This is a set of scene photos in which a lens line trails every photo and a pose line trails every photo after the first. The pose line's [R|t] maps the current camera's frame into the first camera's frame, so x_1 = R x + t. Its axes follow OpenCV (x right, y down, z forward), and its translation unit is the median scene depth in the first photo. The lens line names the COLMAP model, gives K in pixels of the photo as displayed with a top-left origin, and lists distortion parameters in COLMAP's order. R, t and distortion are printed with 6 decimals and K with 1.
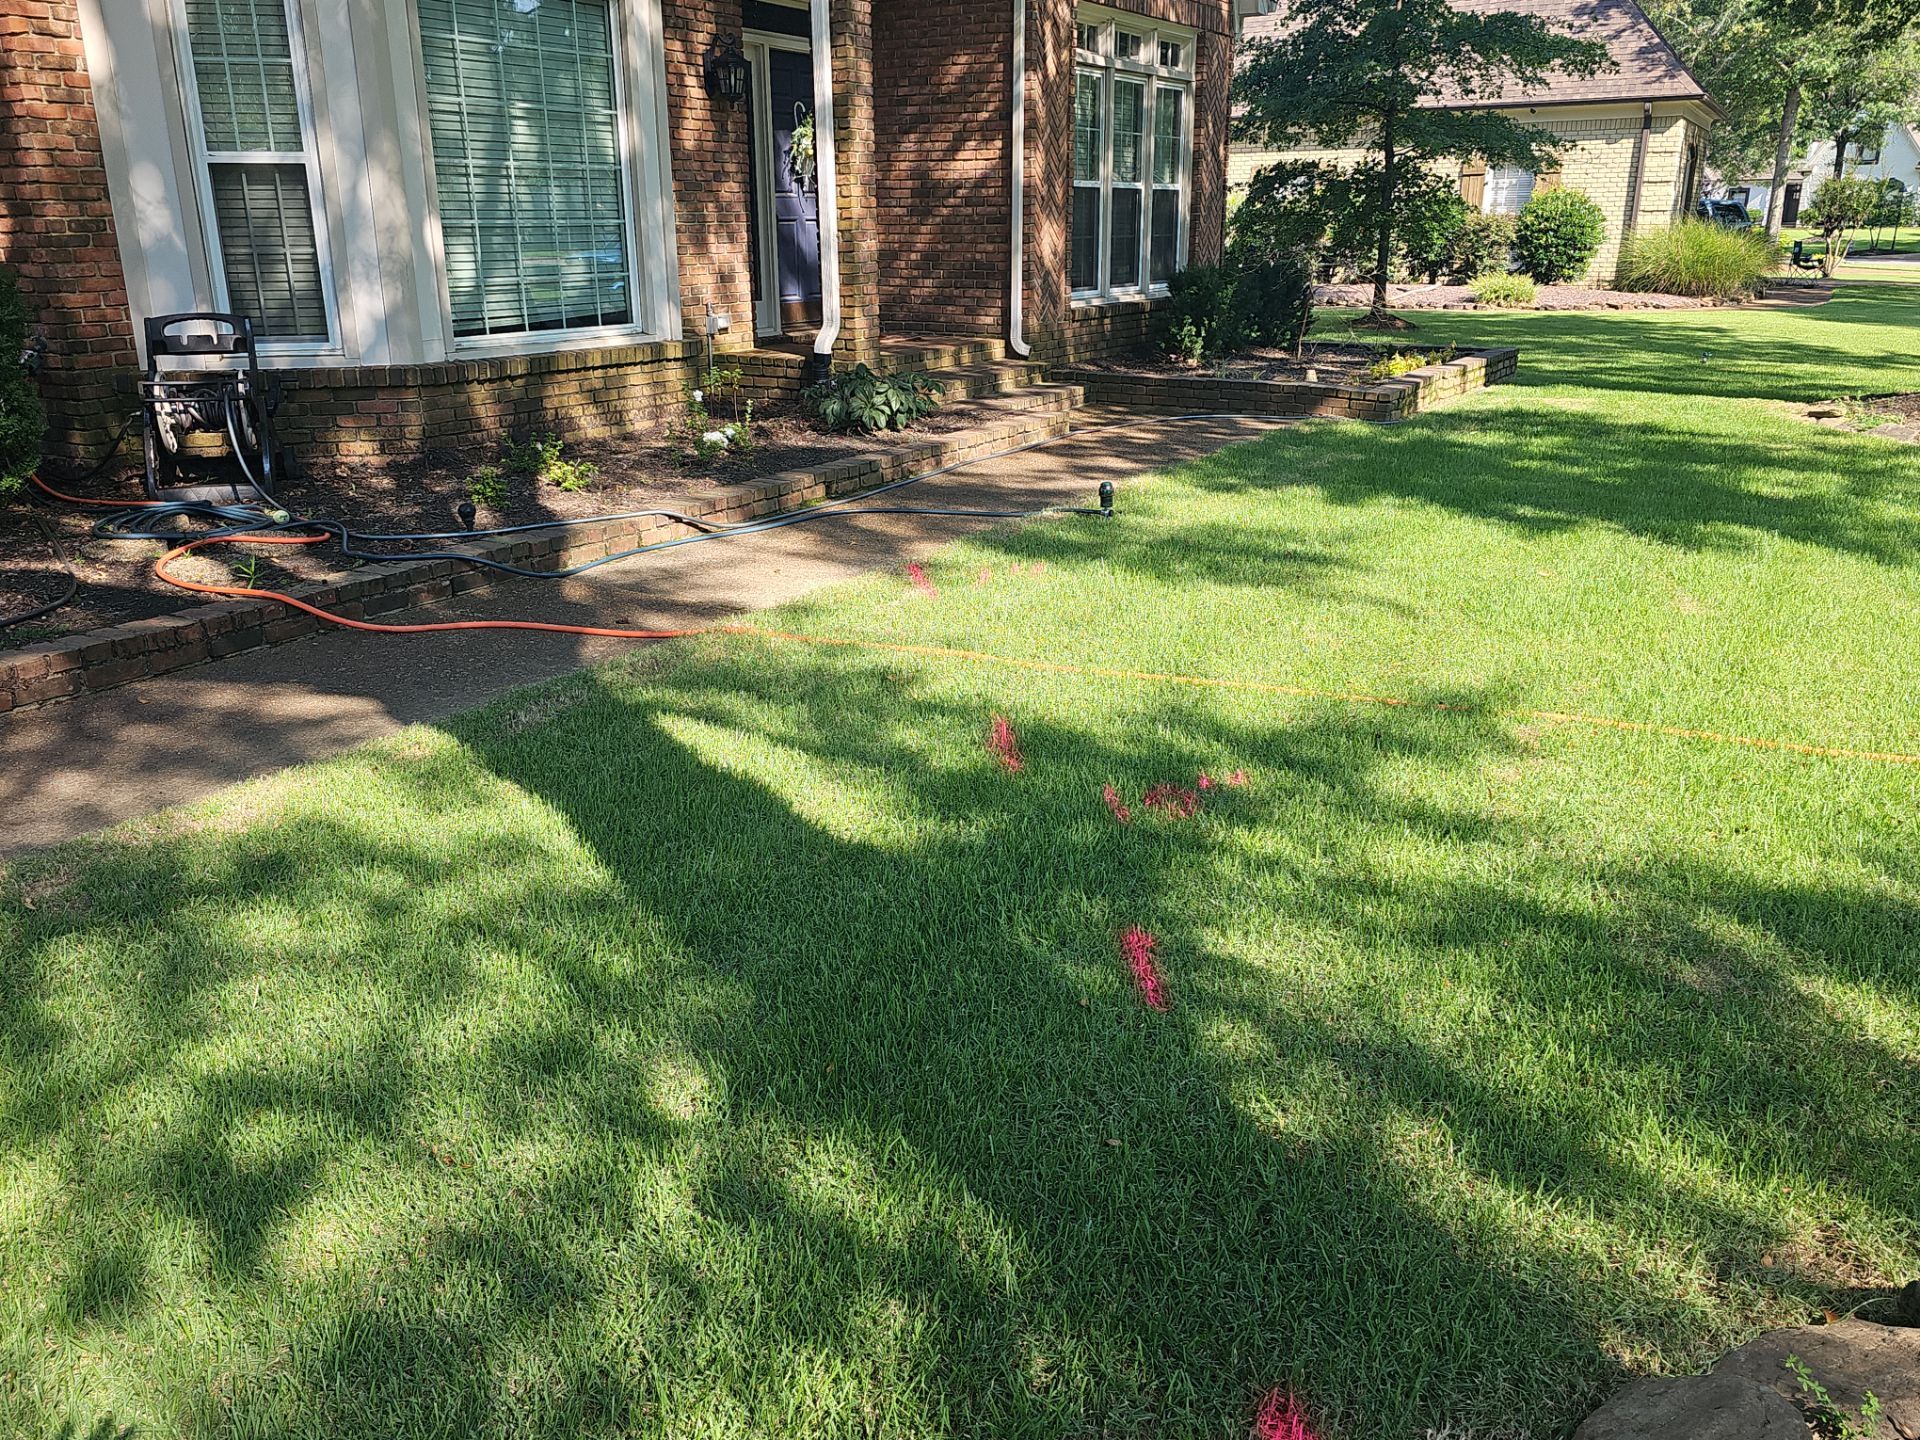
lens RADIAL K [[1603.4, 0, 960.0], [0, 1603.4, 720.0], [0, 0, 1]] dist [0.080735, -0.062443]
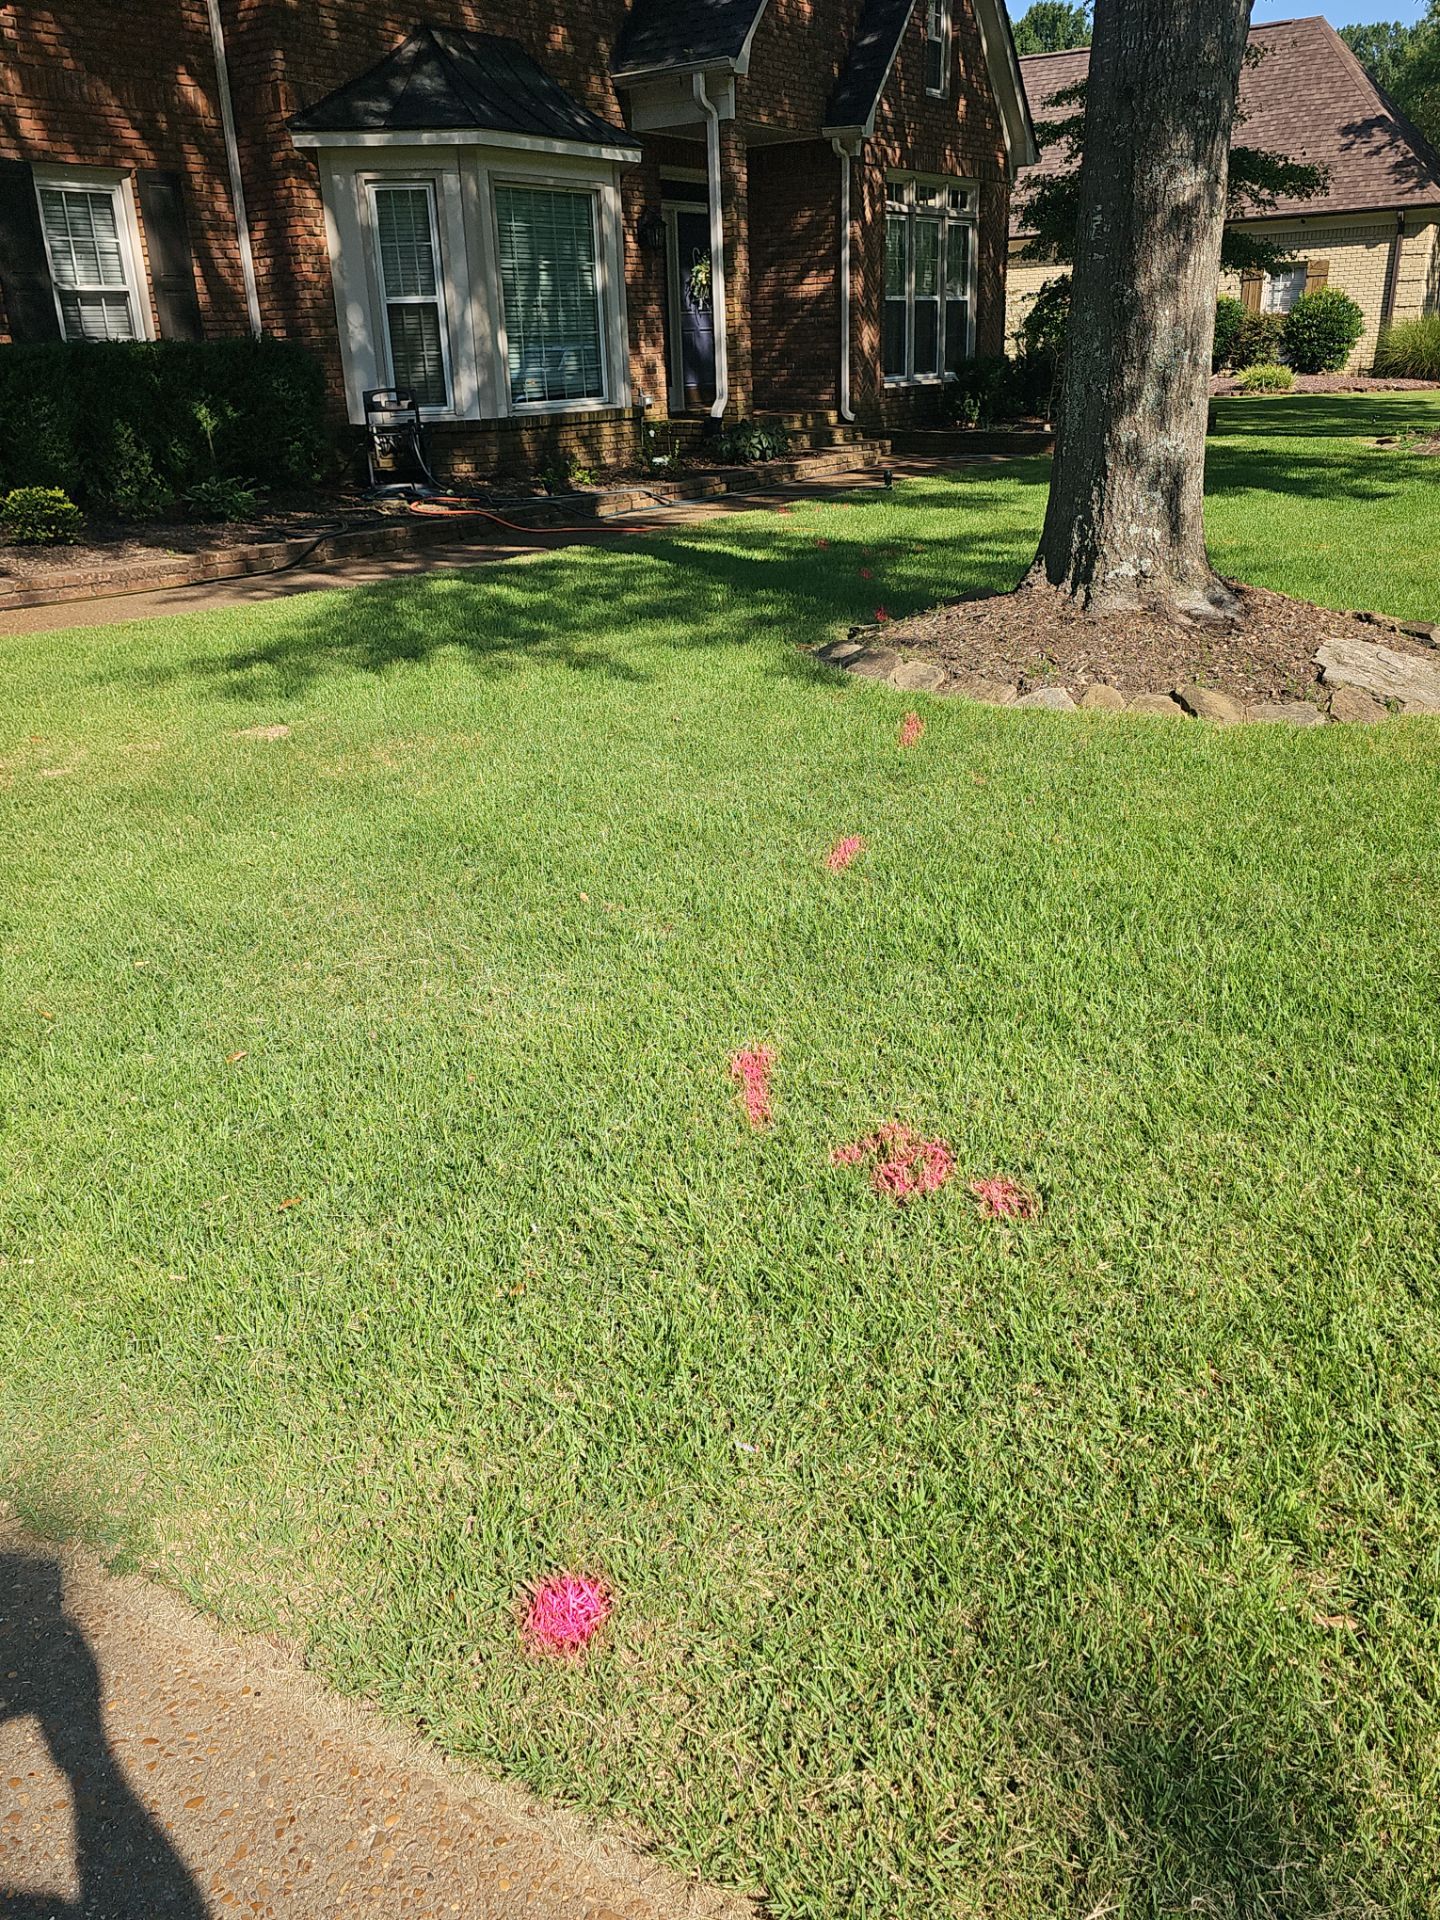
lens RADIAL K [[1603.4, 0, 720.0], [0, 1603.4, 960.0], [0, 0, 1]] dist [0.080735, -0.062443]
pose [[0.998250, -0.007368, -0.058678, 0.004684], [0.011086, 0.997934, 0.063284, 0.182090], [0.058091, -0.063824, 0.996269, -0.542019]]
